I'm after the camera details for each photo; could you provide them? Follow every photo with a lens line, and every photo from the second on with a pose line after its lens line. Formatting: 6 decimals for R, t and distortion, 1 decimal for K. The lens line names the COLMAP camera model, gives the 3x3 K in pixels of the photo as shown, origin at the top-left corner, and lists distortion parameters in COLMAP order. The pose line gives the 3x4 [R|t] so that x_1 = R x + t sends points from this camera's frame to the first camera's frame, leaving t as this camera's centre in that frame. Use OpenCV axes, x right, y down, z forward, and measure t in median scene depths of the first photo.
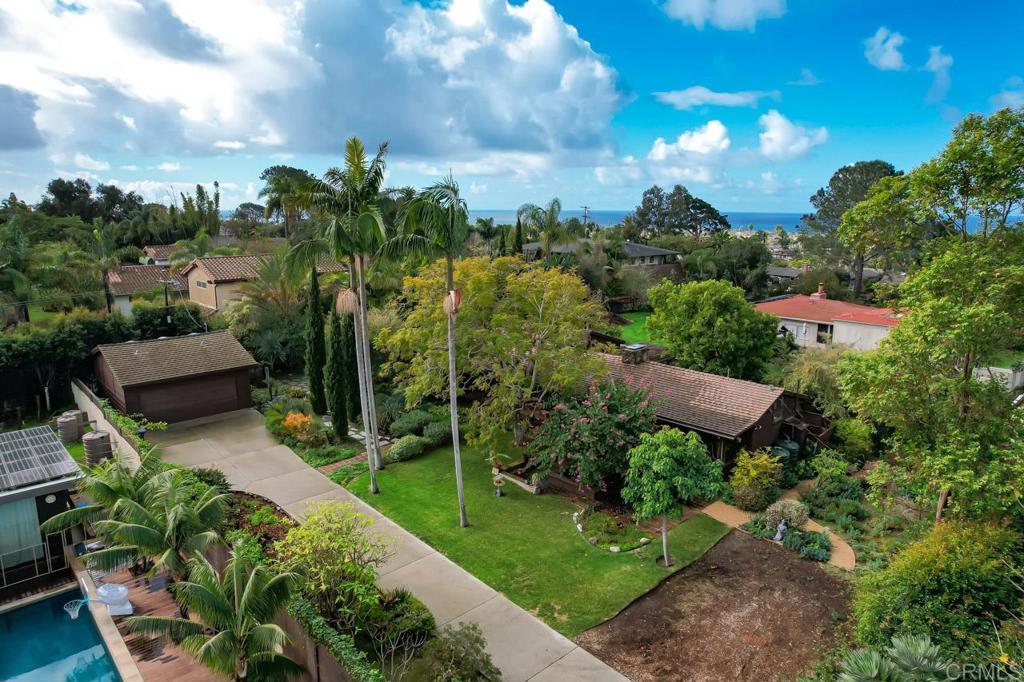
lens RADIAL K [[666.8, 0, 528.8], [0, 666.8, 343.6], [0, 0, 1]] dist [-0.055202, 0.049656]
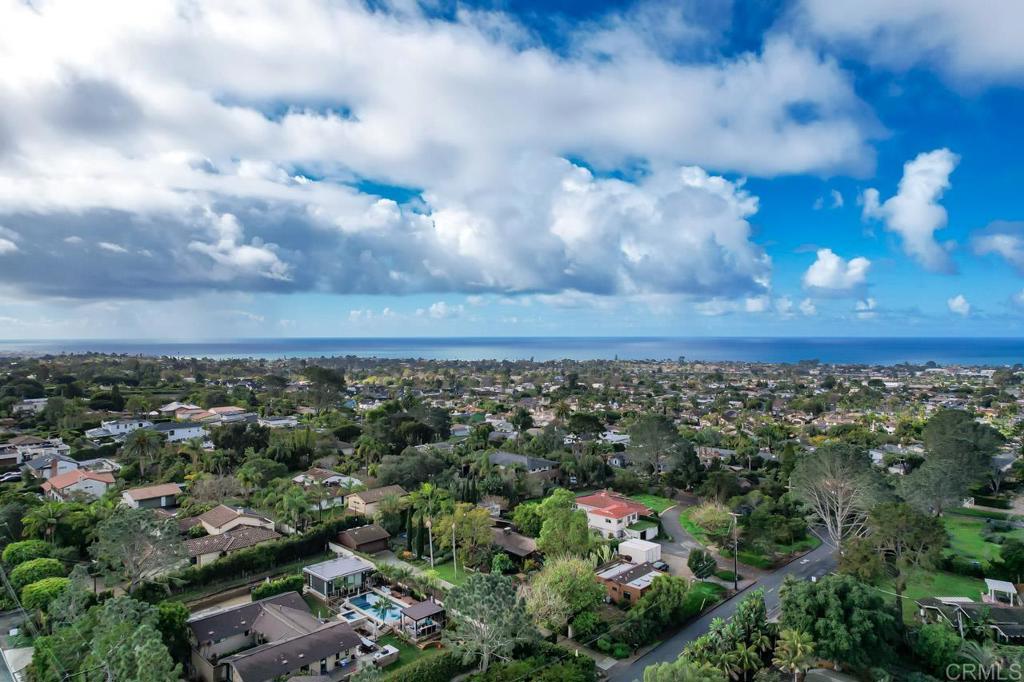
lens RADIAL K [[666.8, 0, 517.1], [0, 666.8, 333.8], [0, 0, 1]] dist [-0.055202, 0.049656]
pose [[0.999650, -0.010566, 0.024242, 0.181082], [0.015265, 0.979118, -0.202718, -0.350984], [-0.021594, 0.203017, 0.978937, -3.096467]]
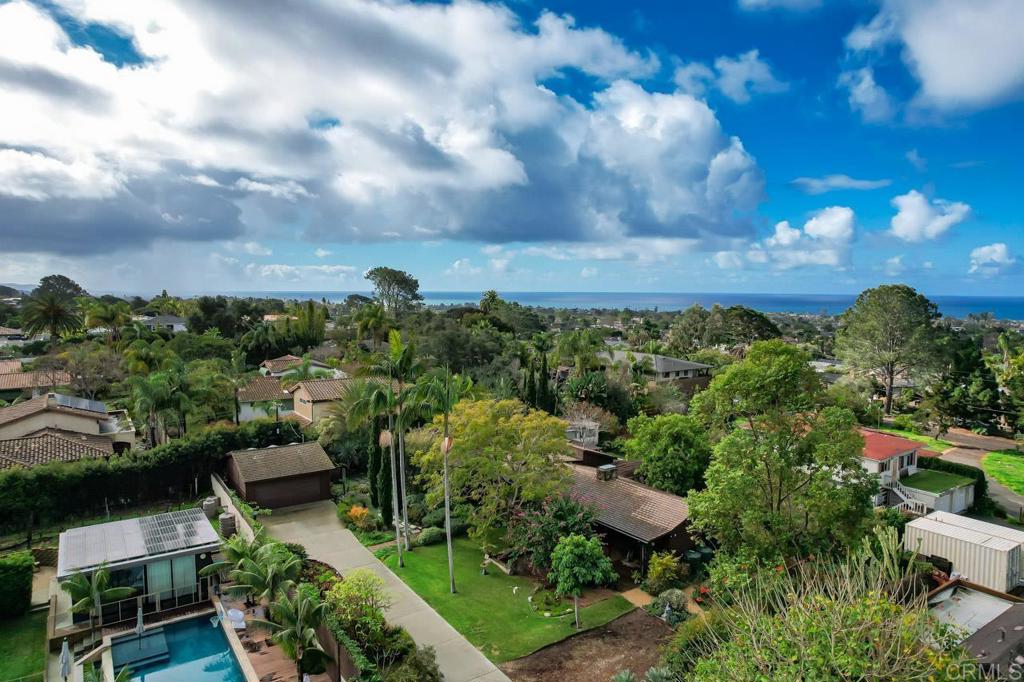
lens RADIAL K [[666.8, 0, 517.1], [0, 666.8, 347.6], [0, 0, 1]] dist [-0.055202, 0.049656]
pose [[0.987474, 0.010843, -0.157410, 0.245784], [-0.029455, 0.992766, -0.116397, -0.092468], [0.155010, 0.119575, 0.980650, -0.452805]]
